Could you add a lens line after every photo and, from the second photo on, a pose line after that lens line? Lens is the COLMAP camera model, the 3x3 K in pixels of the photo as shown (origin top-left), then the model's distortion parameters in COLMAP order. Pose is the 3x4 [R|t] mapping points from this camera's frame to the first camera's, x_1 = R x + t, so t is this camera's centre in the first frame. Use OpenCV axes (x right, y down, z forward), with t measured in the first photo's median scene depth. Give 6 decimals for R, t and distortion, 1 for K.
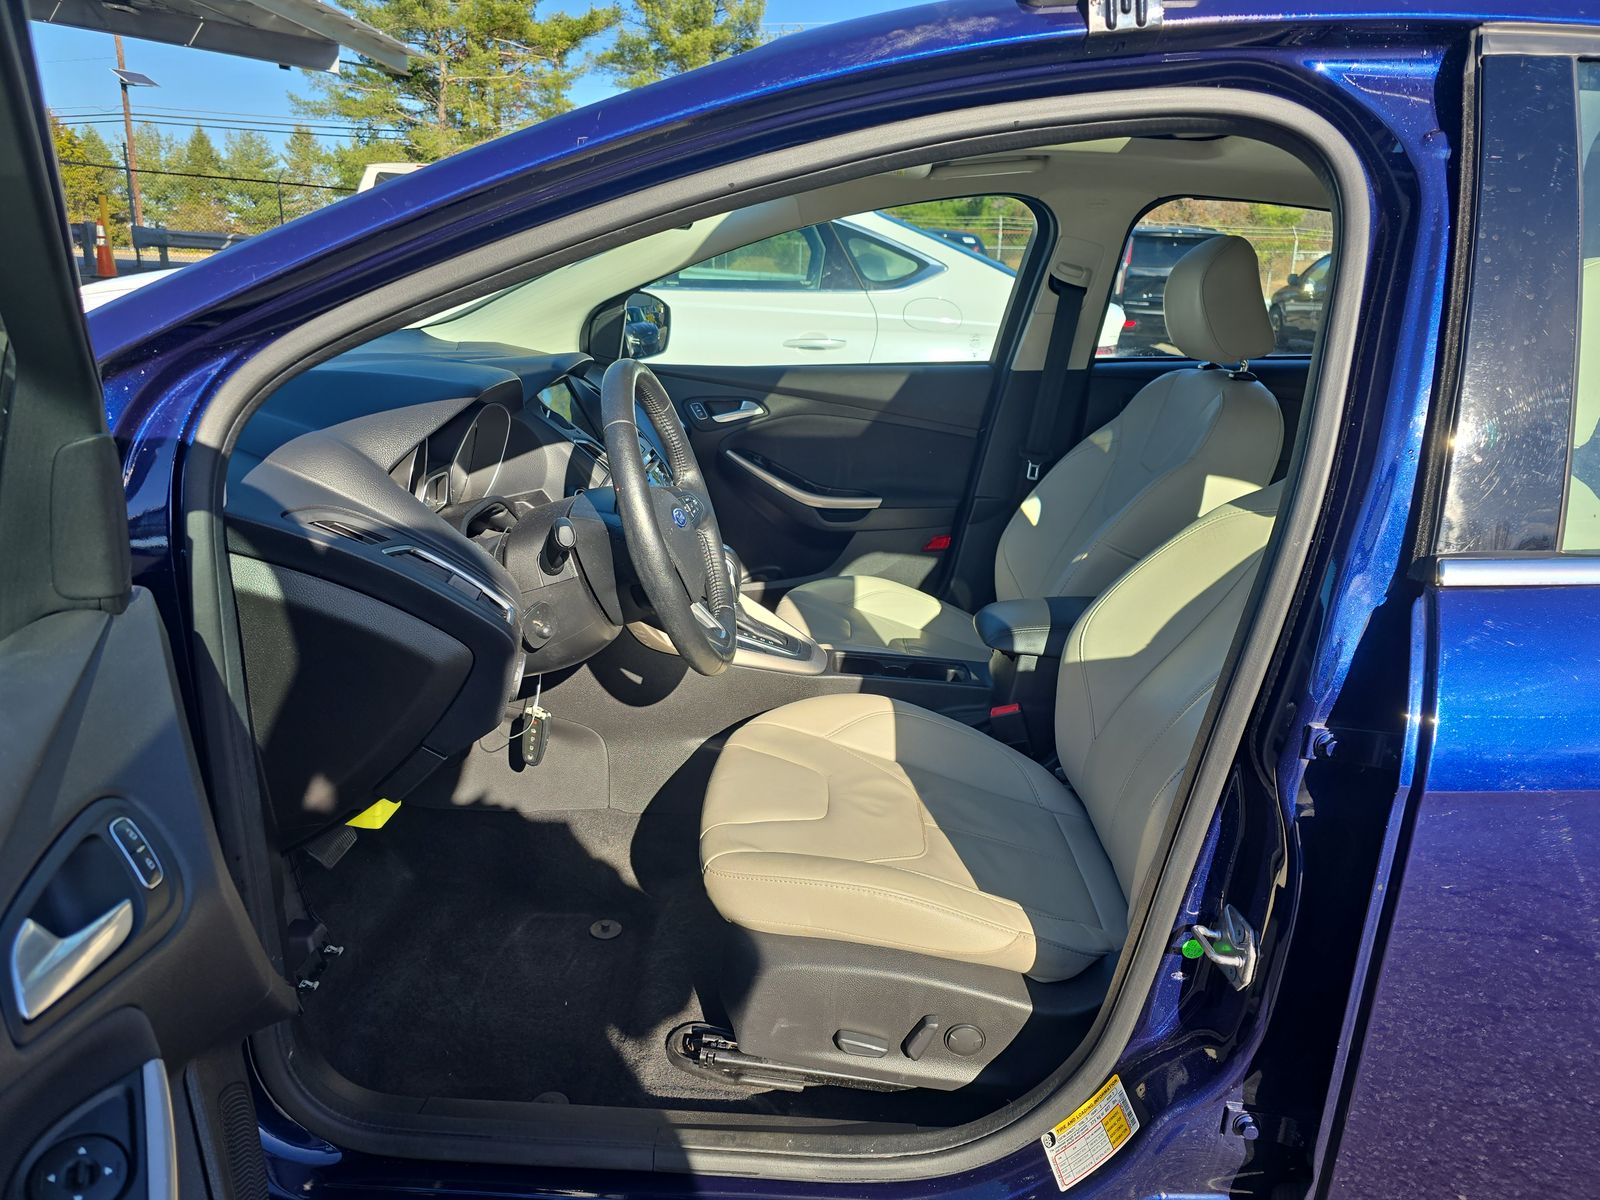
lens RADIAL K [[1091.6, 0, 793.9], [0, 1091.6, 608.9], [0, 0, 1]] dist [0.052401, -0.051760]
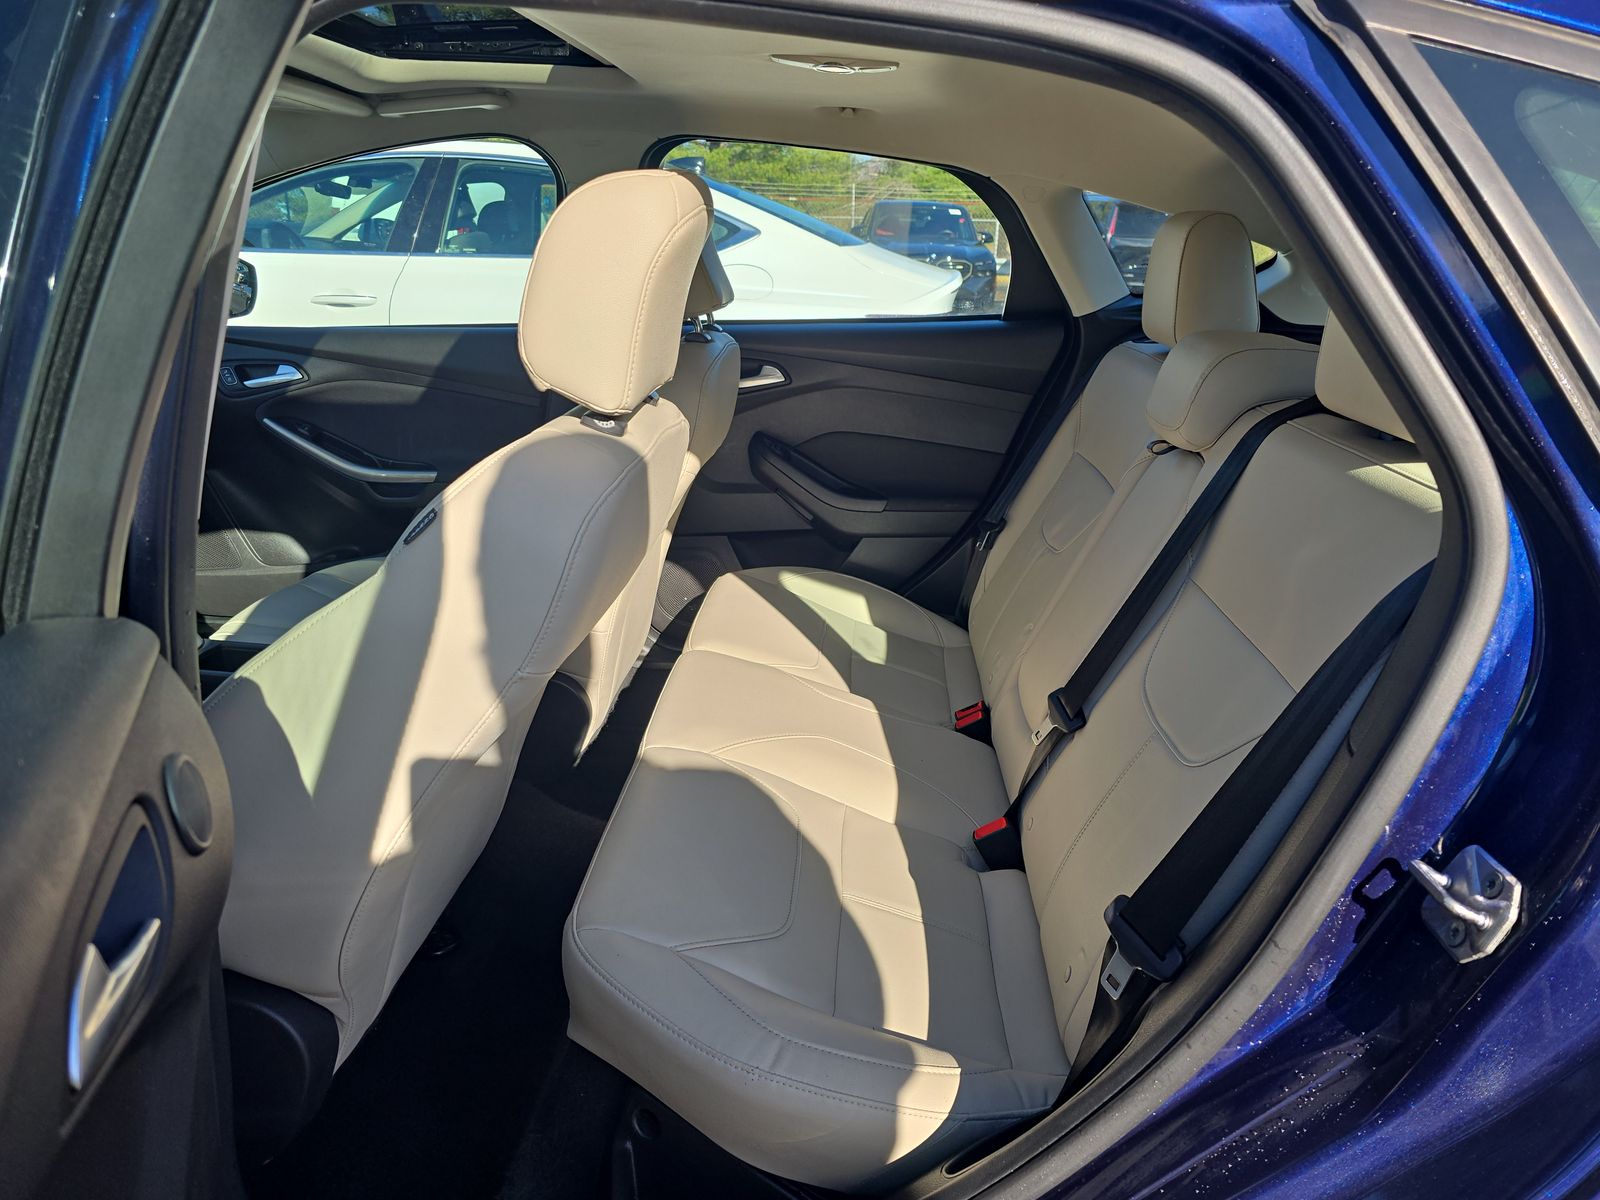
lens RADIAL K [[1064.8, 0, 804.2], [0, 1064.8, 620.9], [0, 0, 1]] dist [0.065496, -0.054853]
pose [[0.999219, 0.005703, -0.039089, 0.437284], [-0.004297, 0.999344, 0.035954, -0.006575], [0.039268, -0.035758, 0.998589, 0.086813]]
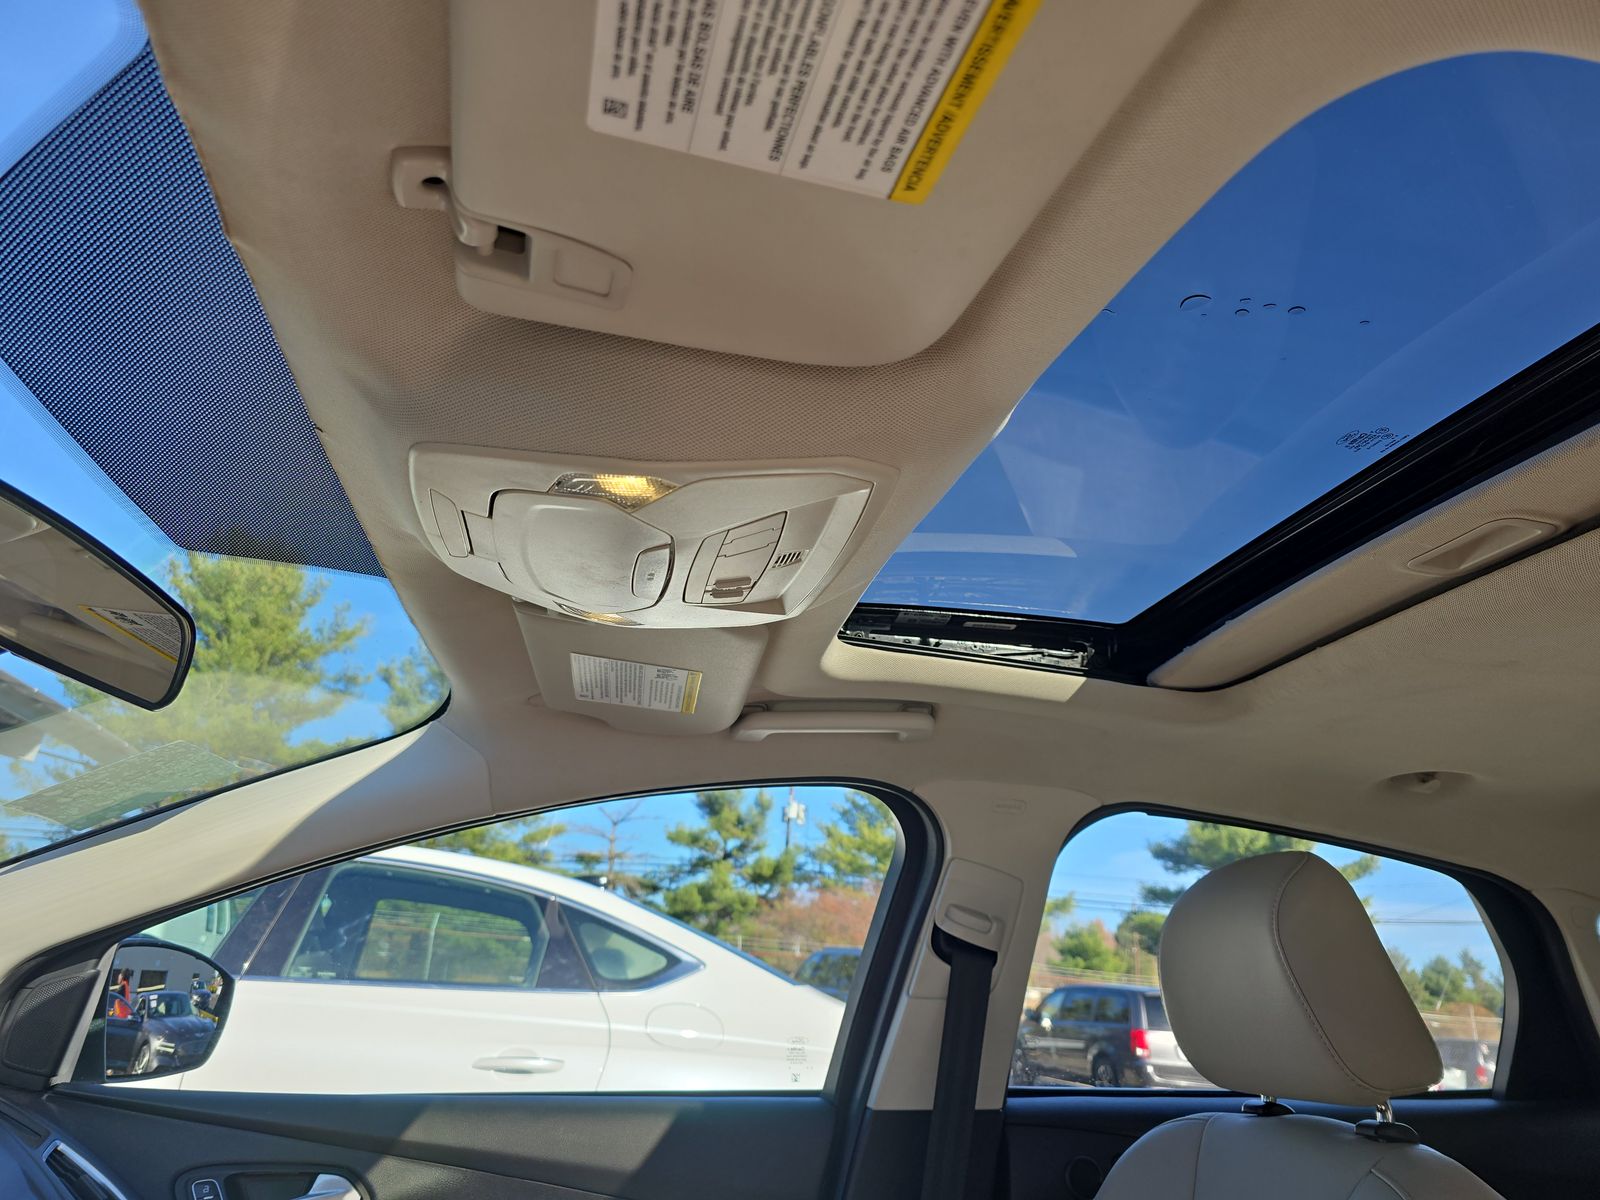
lens RADIAL K [[1091.6, 0, 793.9], [0, 1091.6, 608.9], [0, 0, 1]] dist [0.052401, -0.051760]
pose [[0.973289, 0.103386, 0.204989, 0.029162], [0.039133, 0.805094, -0.591854, -0.096379], [-0.226225, 0.584067, 0.779543, 0.440918]]
